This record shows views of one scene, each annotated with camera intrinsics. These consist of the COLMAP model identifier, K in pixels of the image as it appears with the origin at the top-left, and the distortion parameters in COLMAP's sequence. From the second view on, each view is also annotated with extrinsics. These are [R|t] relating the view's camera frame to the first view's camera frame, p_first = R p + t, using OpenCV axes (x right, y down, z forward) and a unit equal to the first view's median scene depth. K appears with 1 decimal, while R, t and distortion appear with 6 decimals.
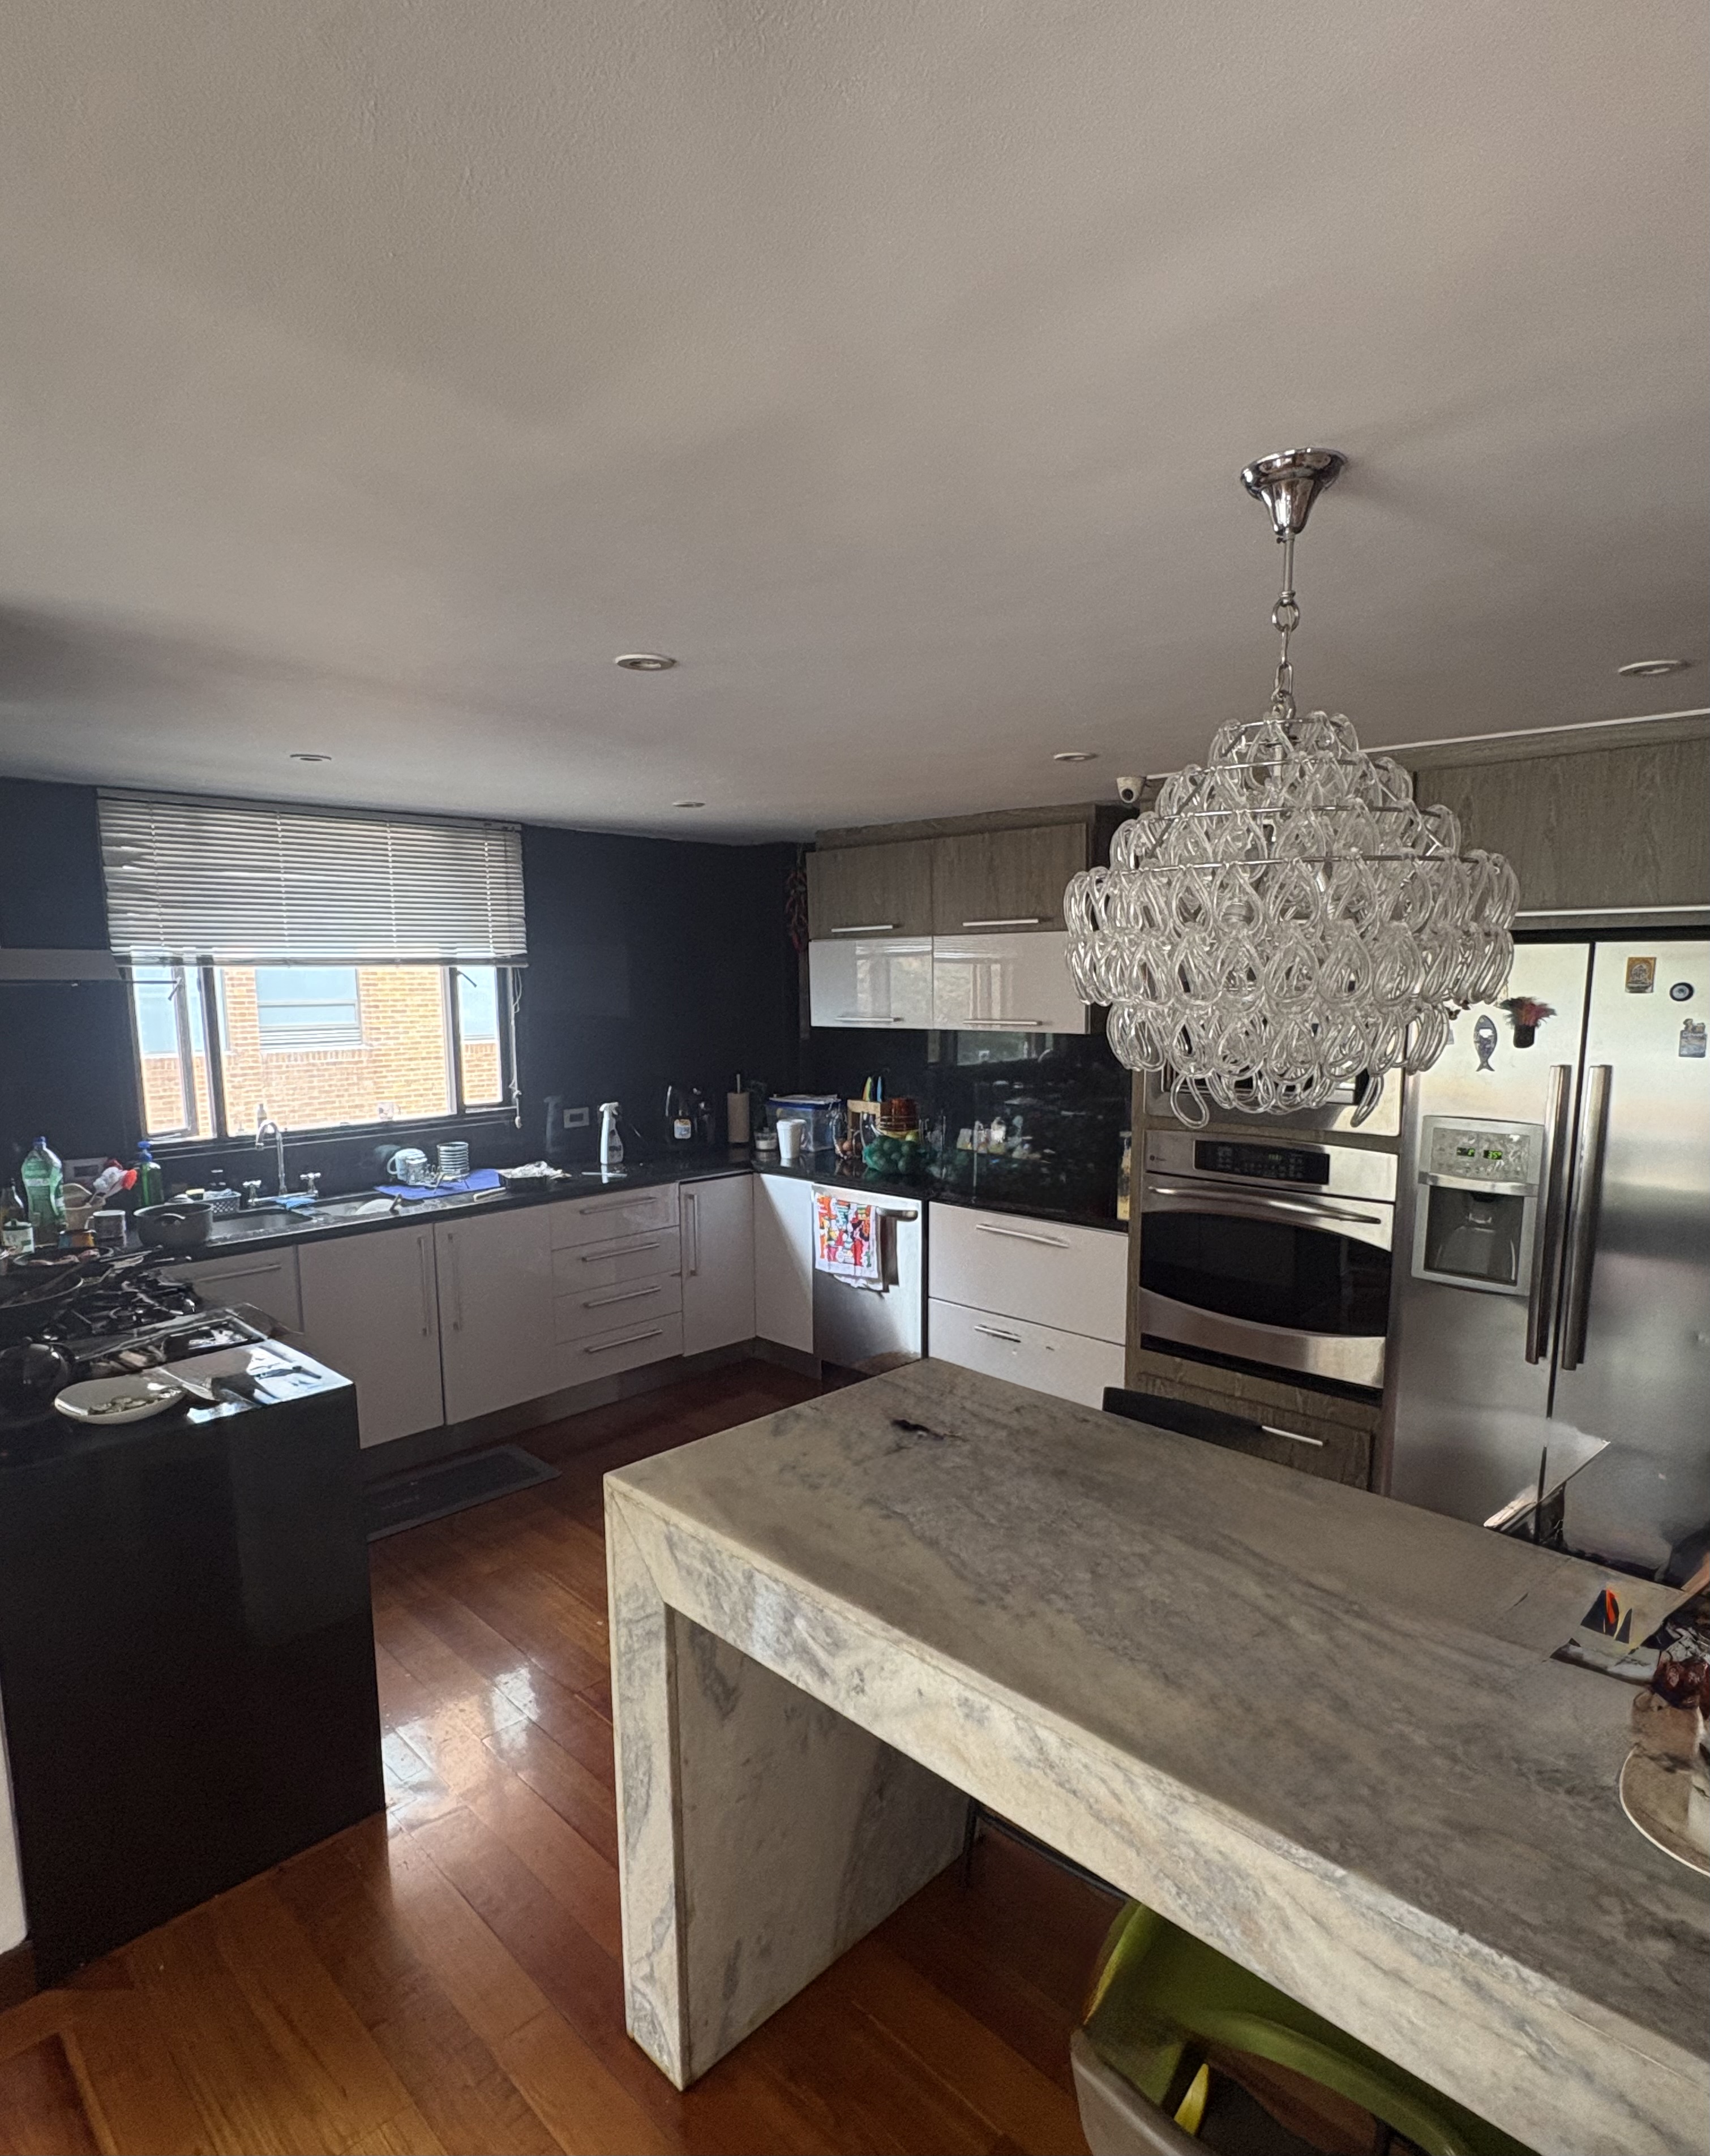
lens RADIAL K [[1187.4, 0, 849.5], [0, 1187.4, 1124.5], [0, 0, 1]] dist [-0.000126, -0.000953]
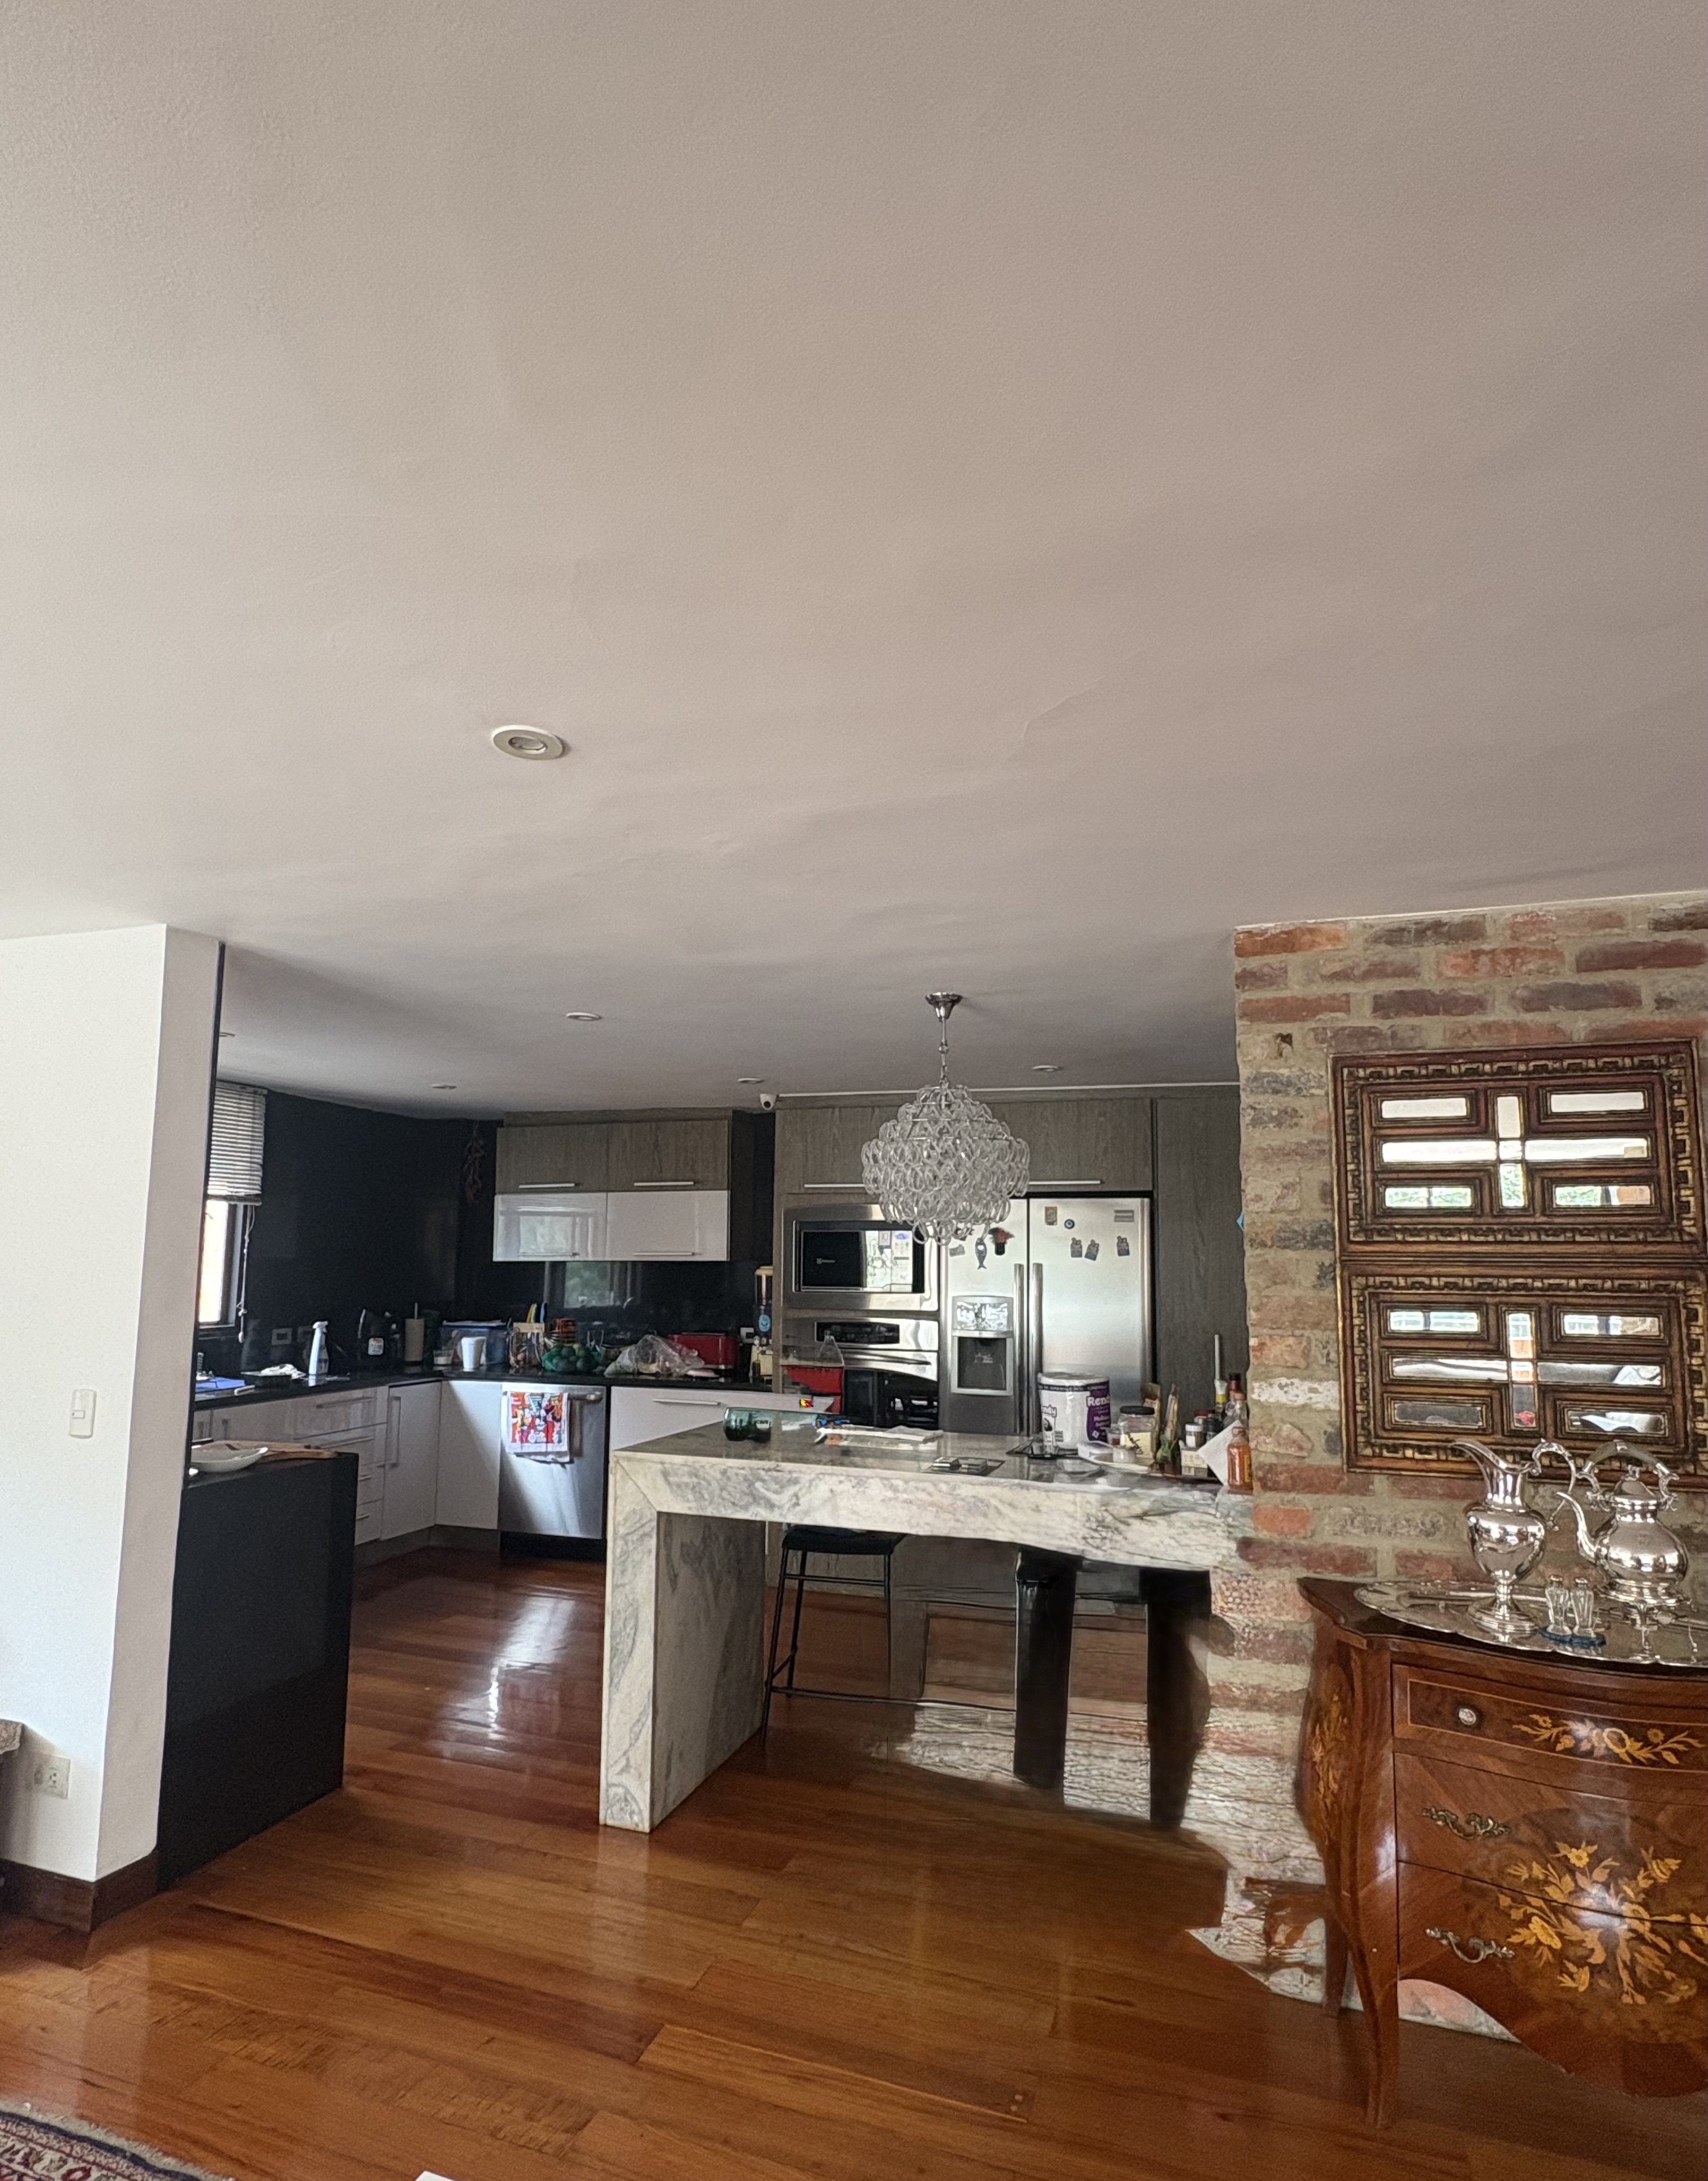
lens RADIAL K [[1155.6, 0, 854.0], [0, 1155.6, 1090.5], [0, 0, 1]] dist [0.000230, 0.000805]
pose [[0.901032, 0.080494, 0.426219, -0.258517], [0.039302, 0.963437, -0.265035, 0.095594], [-0.431969, 0.255556, 0.864924, -0.317493]]
